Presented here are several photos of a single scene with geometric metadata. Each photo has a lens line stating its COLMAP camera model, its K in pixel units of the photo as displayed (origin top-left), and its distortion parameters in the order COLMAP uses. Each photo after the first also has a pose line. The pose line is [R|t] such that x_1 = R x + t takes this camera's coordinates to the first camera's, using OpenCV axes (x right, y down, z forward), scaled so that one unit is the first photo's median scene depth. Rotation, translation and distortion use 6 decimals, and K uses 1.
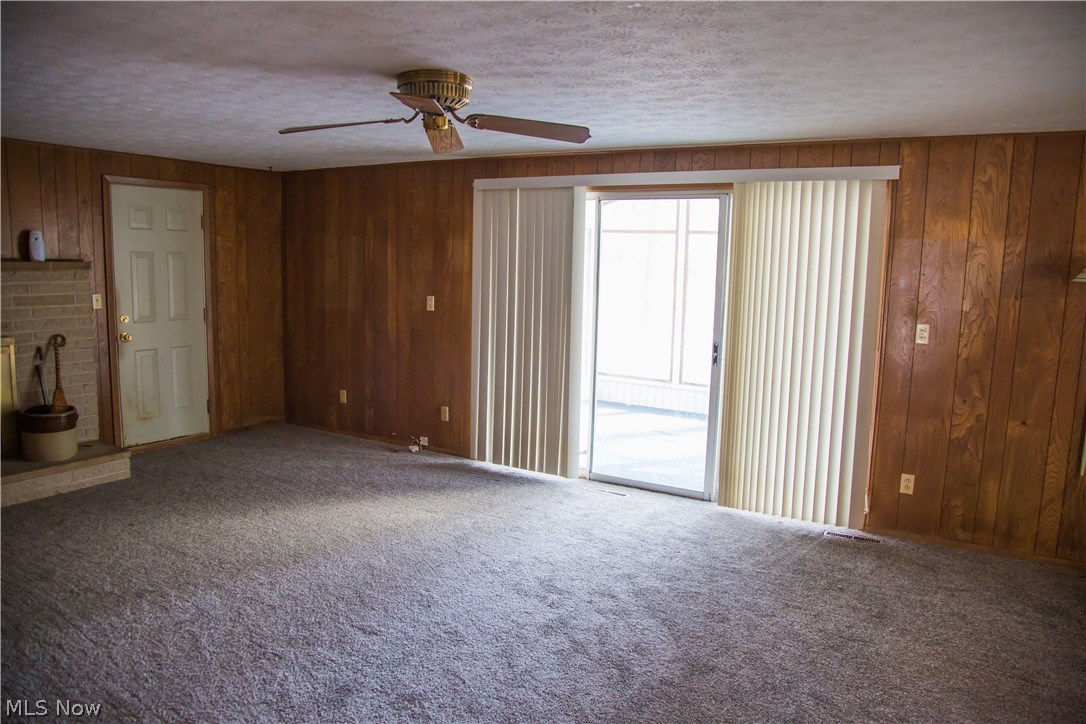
lens RADIAL K [[738.8, 0, 543.0], [0, 738.8, 362.0], [0, 0, 1]] dist [-0.068669, 0.000404]
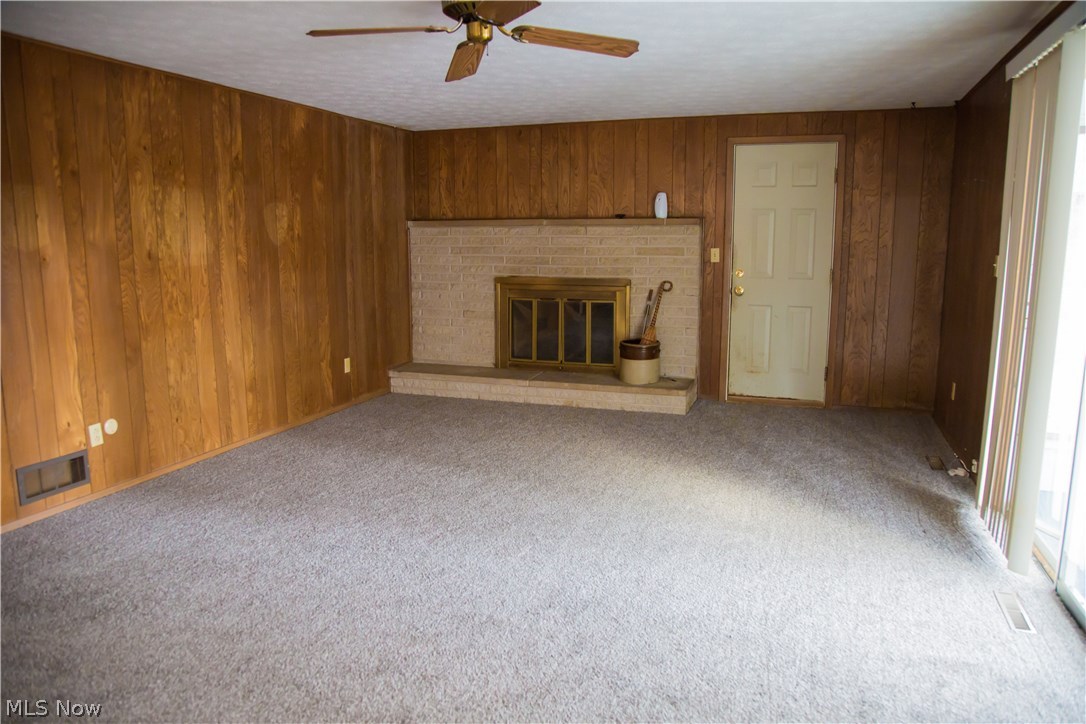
lens RADIAL K [[768.5, 0, 546.0], [0, 768.5, 369.4], [0, 0, 1]] dist [-0.123353, 0.085379]
pose [[0.206771, 0.136319, -0.968846, 0.502455], [-0.125854, 0.985725, 0.111834, -0.010972], [0.970261, 0.098809, 0.220976, 0.538134]]
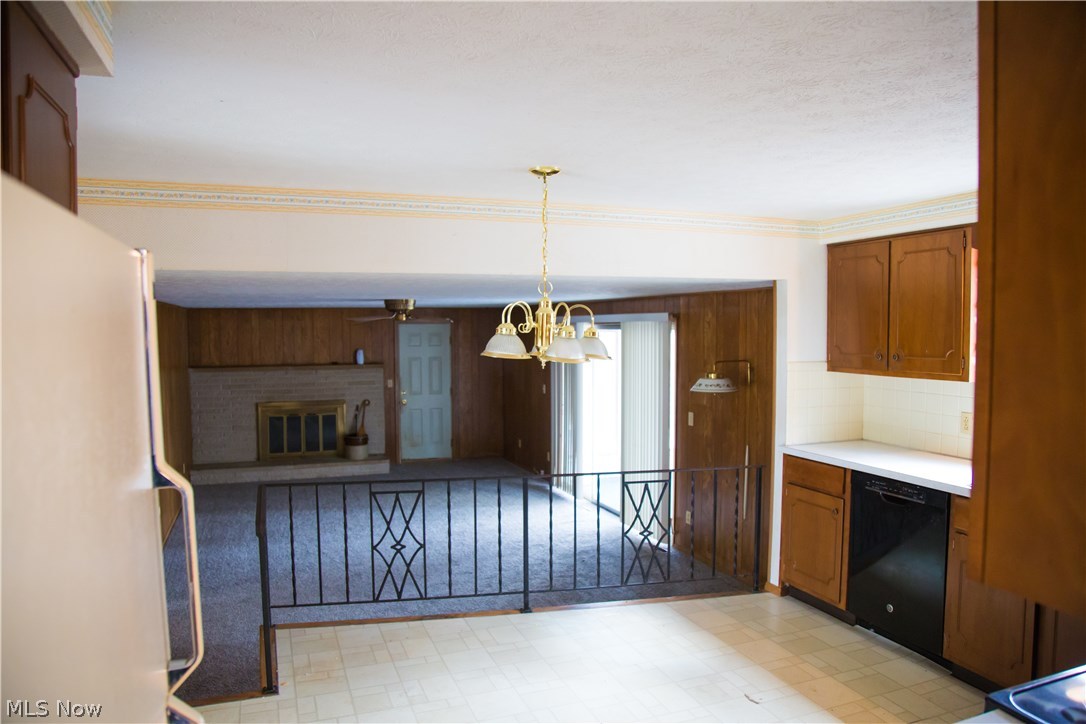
lens RADIAL K [[738.8, 0, 543.0], [0, 738.8, 362.0], [0, 0, 1]] dist [-0.068669, 0.000404]
pose [[0.784999, 0.001282, -0.619495, 1.021177], [-0.059739, 0.995494, -0.073638, -0.020120], [0.616609, 0.094814, 0.781539, -0.350632]]
